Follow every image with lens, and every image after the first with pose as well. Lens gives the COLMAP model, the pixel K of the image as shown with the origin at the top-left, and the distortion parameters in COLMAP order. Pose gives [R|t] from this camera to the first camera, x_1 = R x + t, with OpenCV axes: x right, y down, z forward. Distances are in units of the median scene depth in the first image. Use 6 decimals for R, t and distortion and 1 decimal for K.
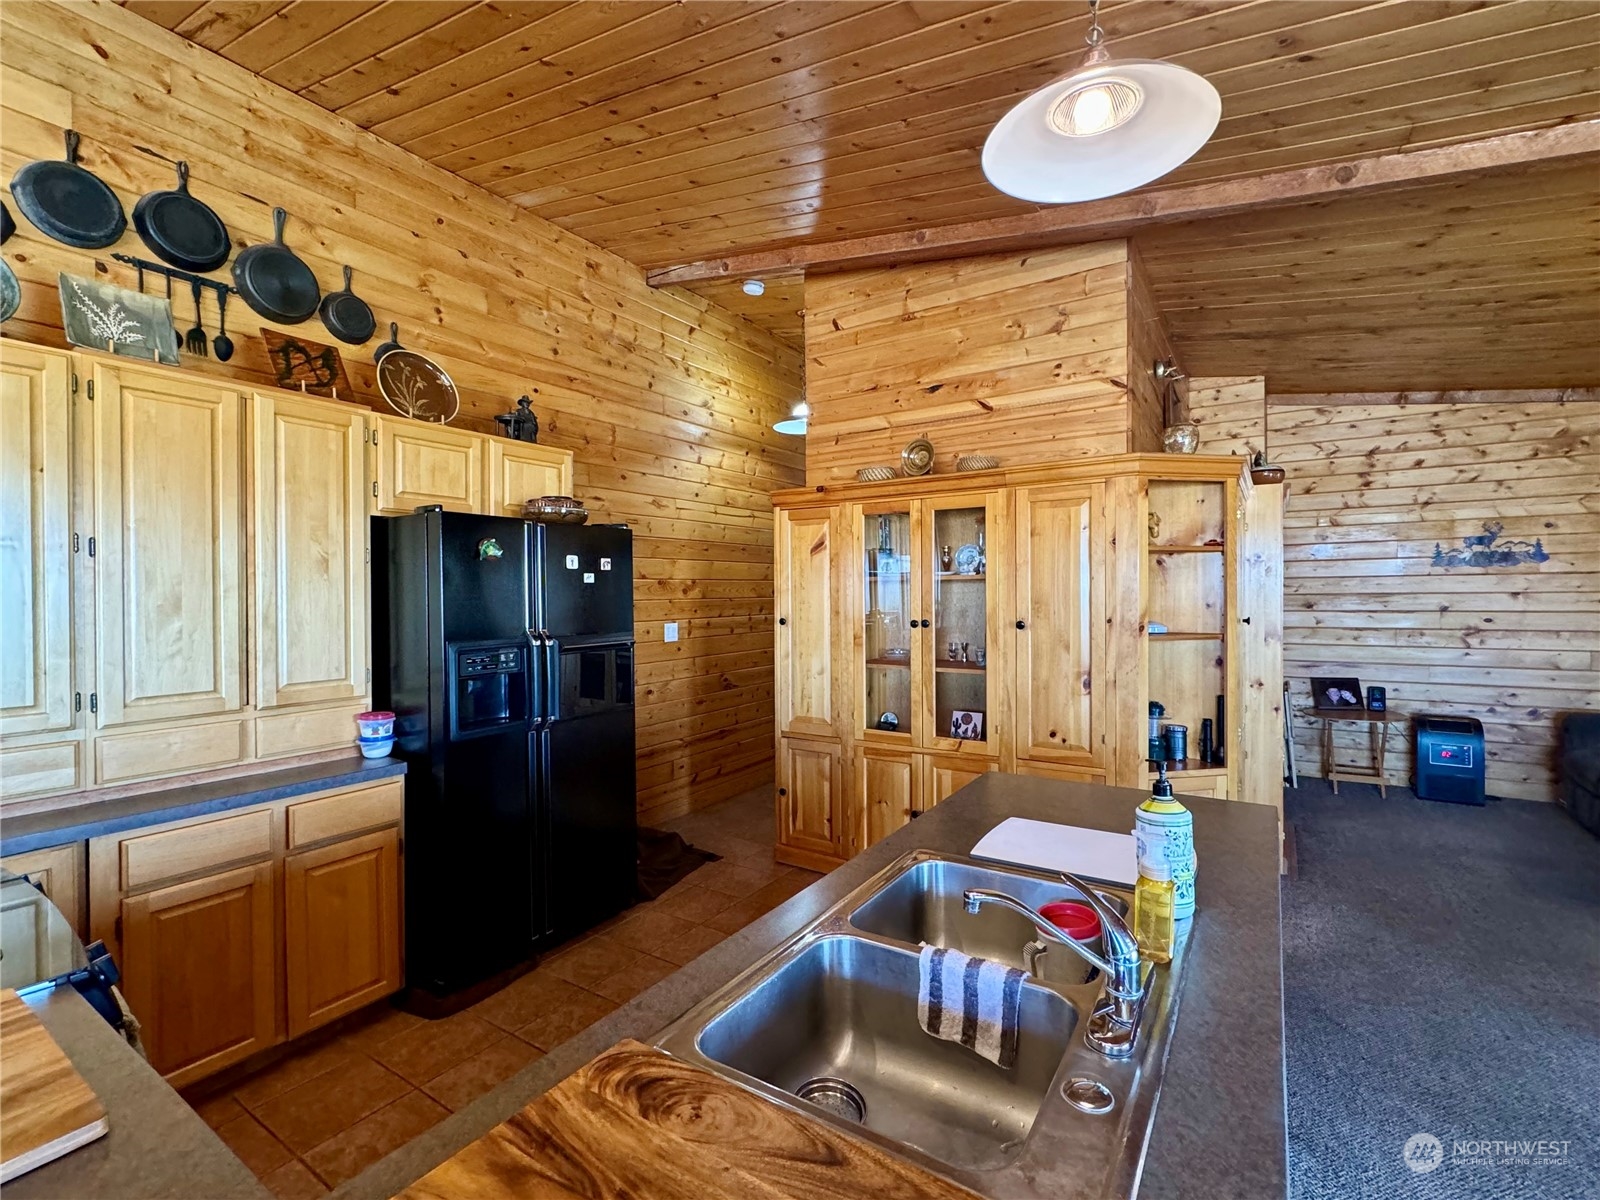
lens RADIAL K [[715.5, 0, 805.5], [0, 715.5, 596.5], [0, 0, 1]] dist [-0.000864, -0.000214]
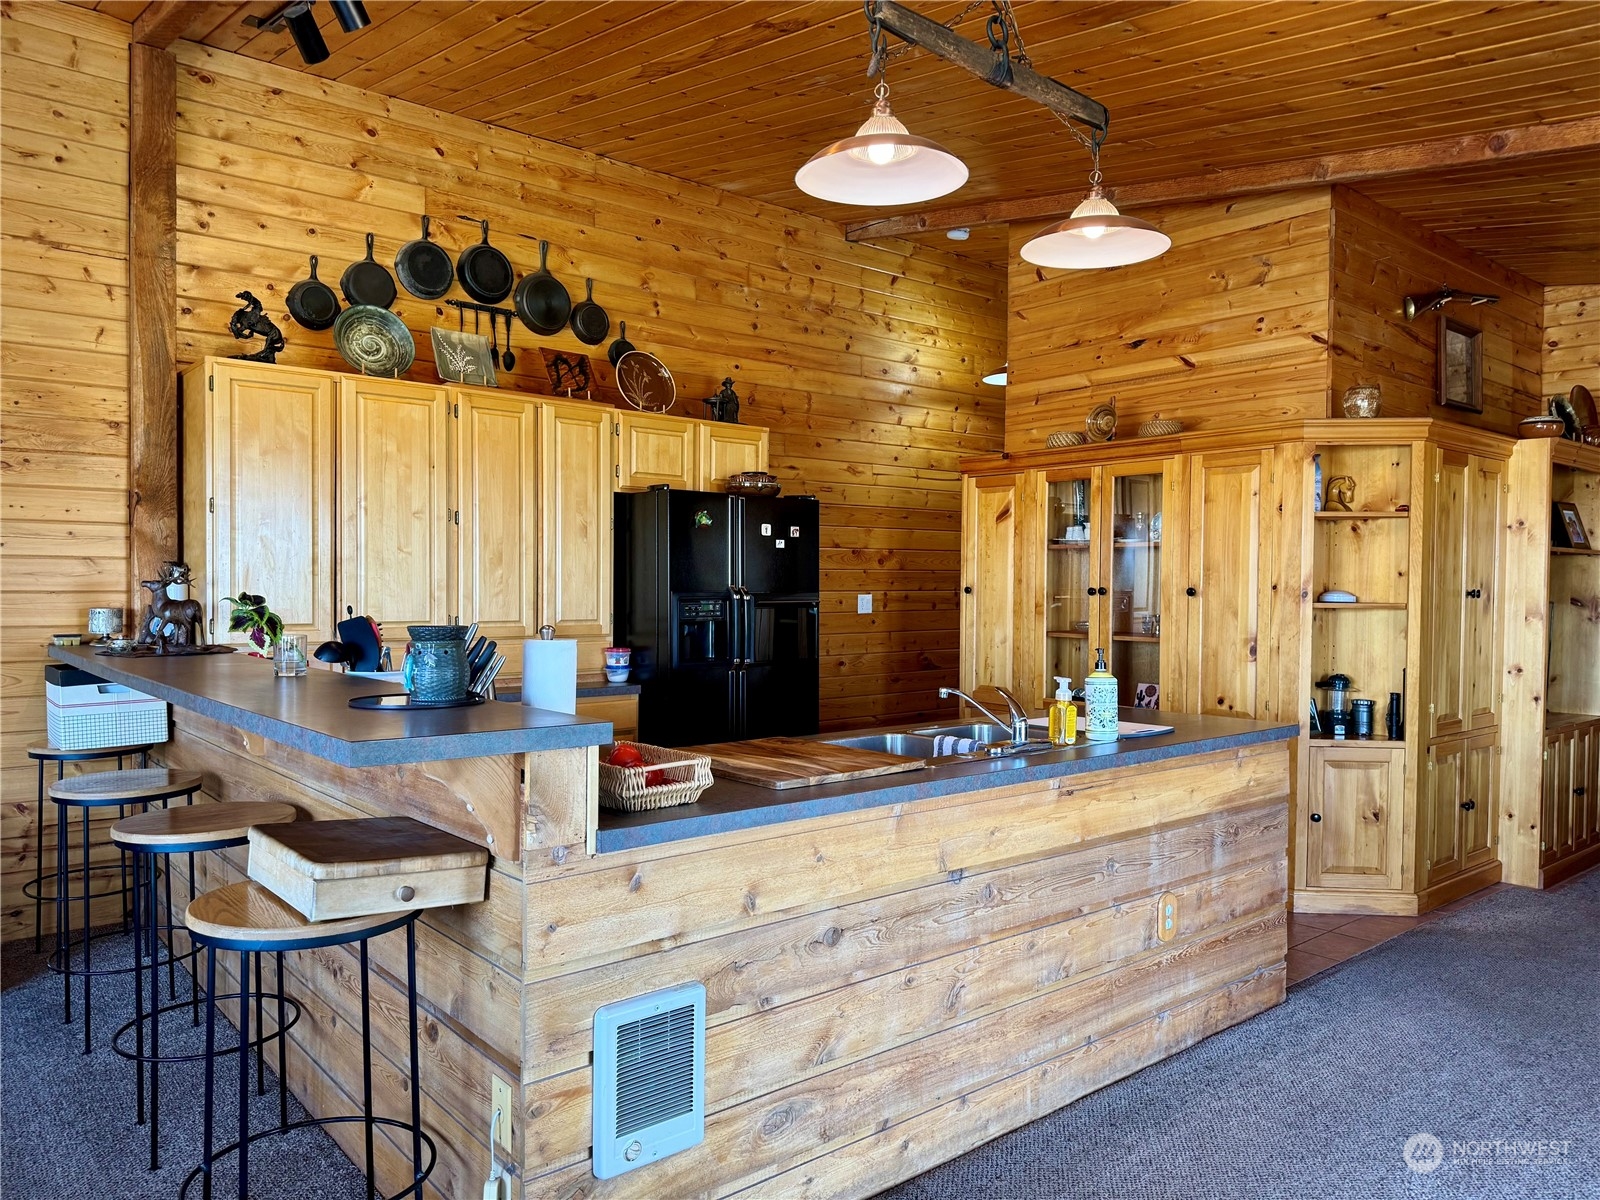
lens RADIAL K [[1121.4, 0, 801.2], [0, 1121.4, 607.9], [0, 0, 1]] dist [0.066549, -0.084219]
pose [[0.957865, 0.019548, -0.286553, 0.196690], [-0.014552, 0.999703, 0.019552, 0.033393], [0.286850, -0.014559, 0.957865, -0.568365]]
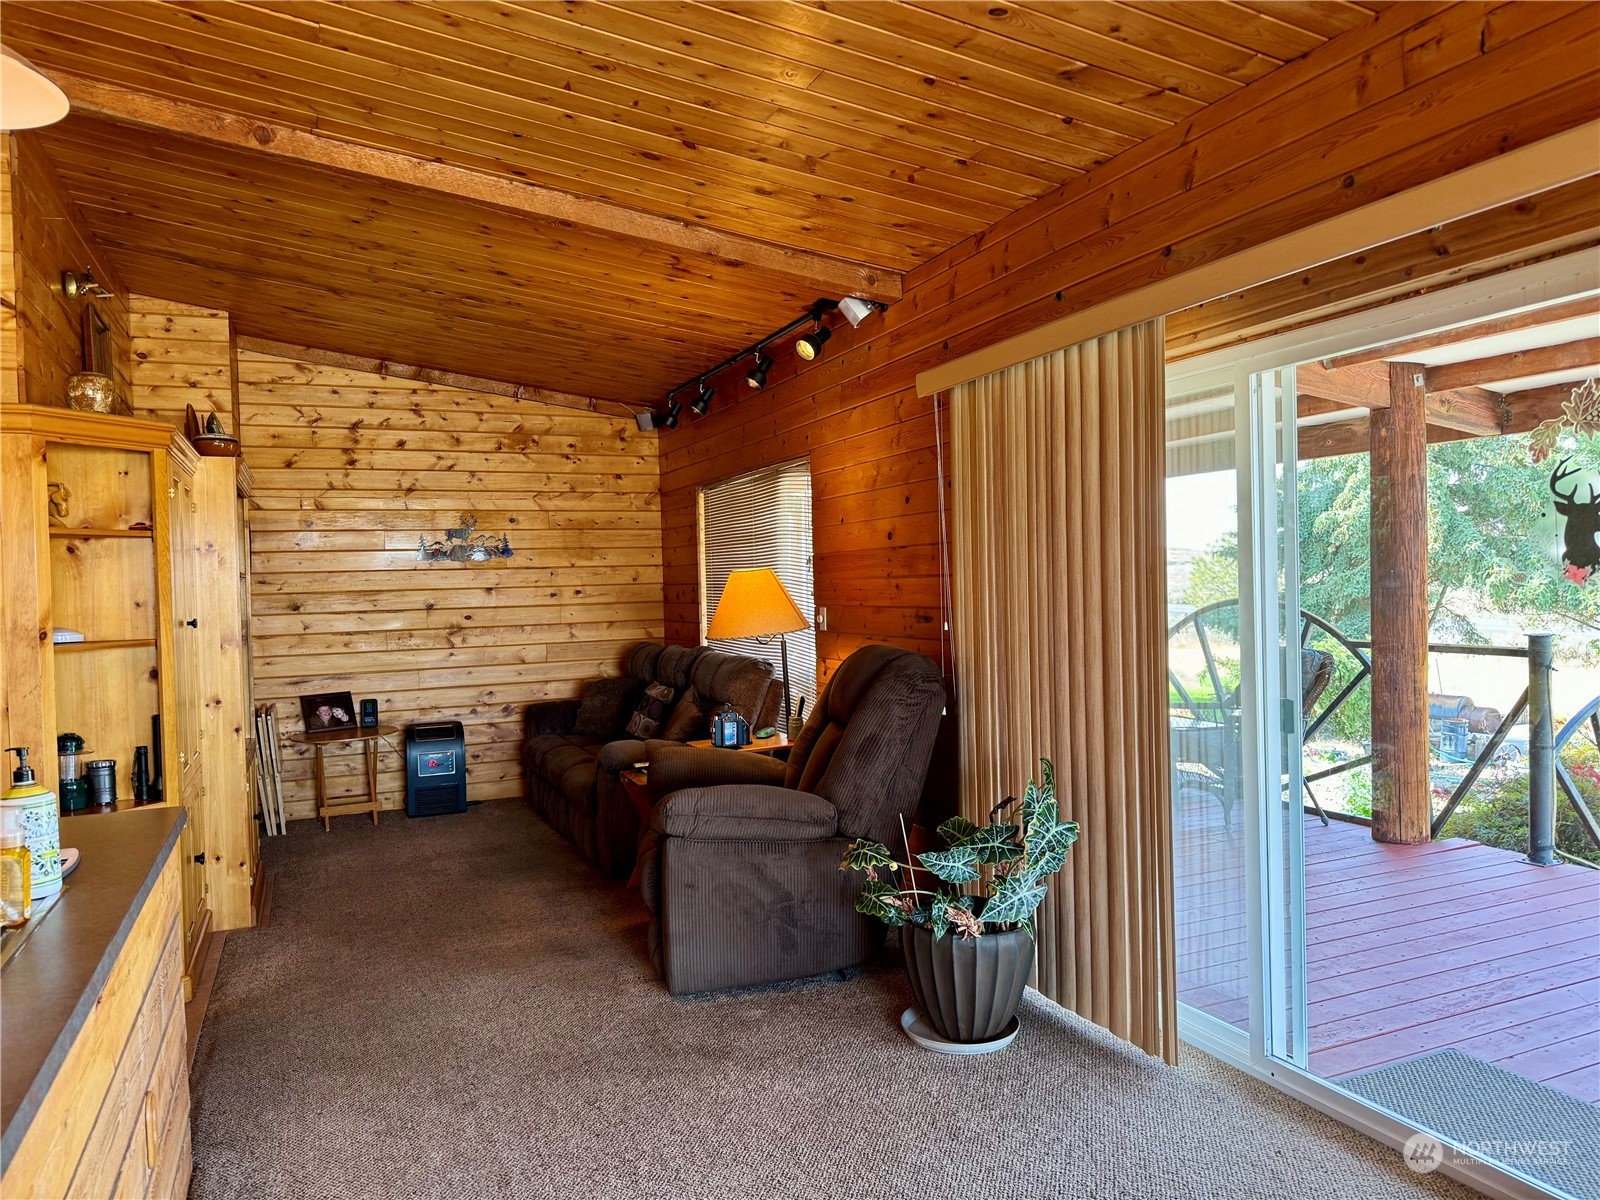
lens RADIAL K [[1121.4, 0, 801.2], [0, 1121.4, 607.9], [0, 0, 1]] dist [0.066549, -0.084219]
pose [[0.547239, -0.026327, 0.836563, -0.077981], [0.025920, 0.999559, 0.014501, 0.014330], [-0.836575, 0.013748, 0.547680, -0.265129]]
